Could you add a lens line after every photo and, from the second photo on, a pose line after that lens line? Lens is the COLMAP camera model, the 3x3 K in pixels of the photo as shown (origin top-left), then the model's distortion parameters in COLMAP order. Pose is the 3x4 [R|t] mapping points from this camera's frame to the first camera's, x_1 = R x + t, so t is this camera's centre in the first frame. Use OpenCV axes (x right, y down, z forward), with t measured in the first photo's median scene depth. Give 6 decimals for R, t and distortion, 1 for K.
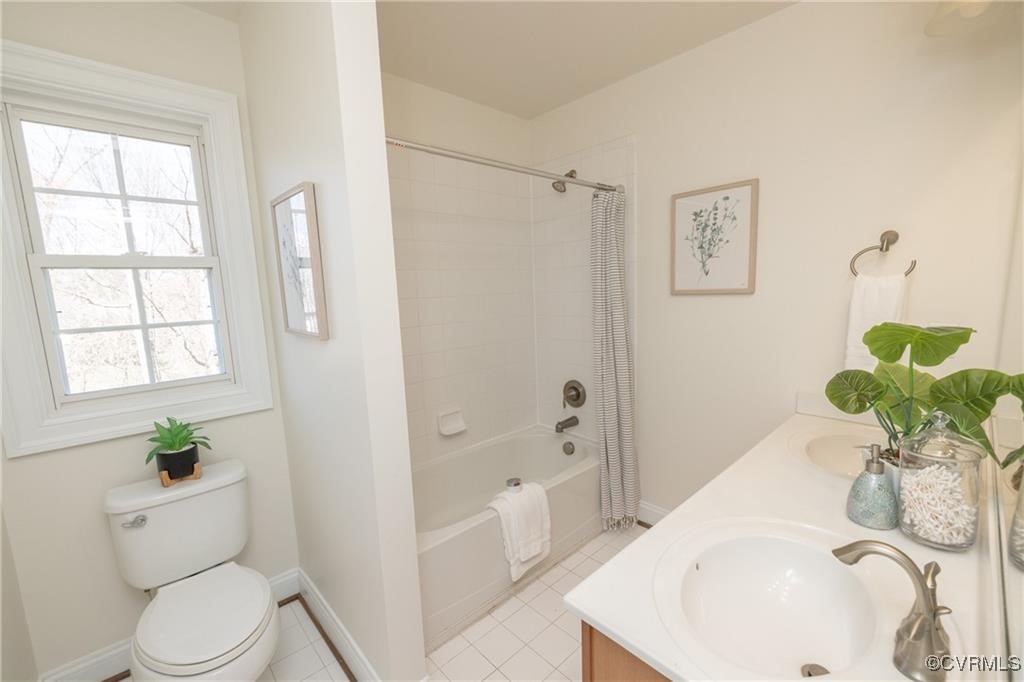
lens RADIAL K [[431.4, 0, 514.3], [0, 431.4, 342.9], [0, 0, 1]] dist [-0.002743, -0.000159]
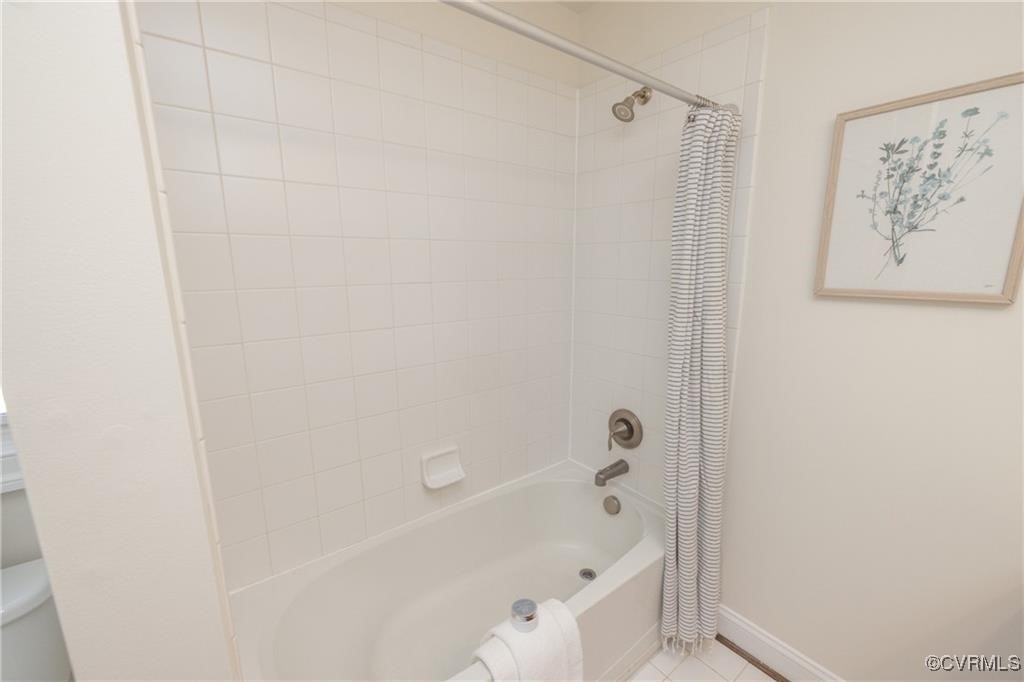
lens RADIAL K [[431.4, 0, 509.0], [0, 431.4, 341.7], [0, 0, 1]] dist [-0.002743, -0.000159]
pose [[0.994972, 0.048590, -0.087578, 0.010643], [-0.043778, 0.997467, 0.056055, -0.063032], [0.090080, -0.051939, 0.994579, 0.379730]]
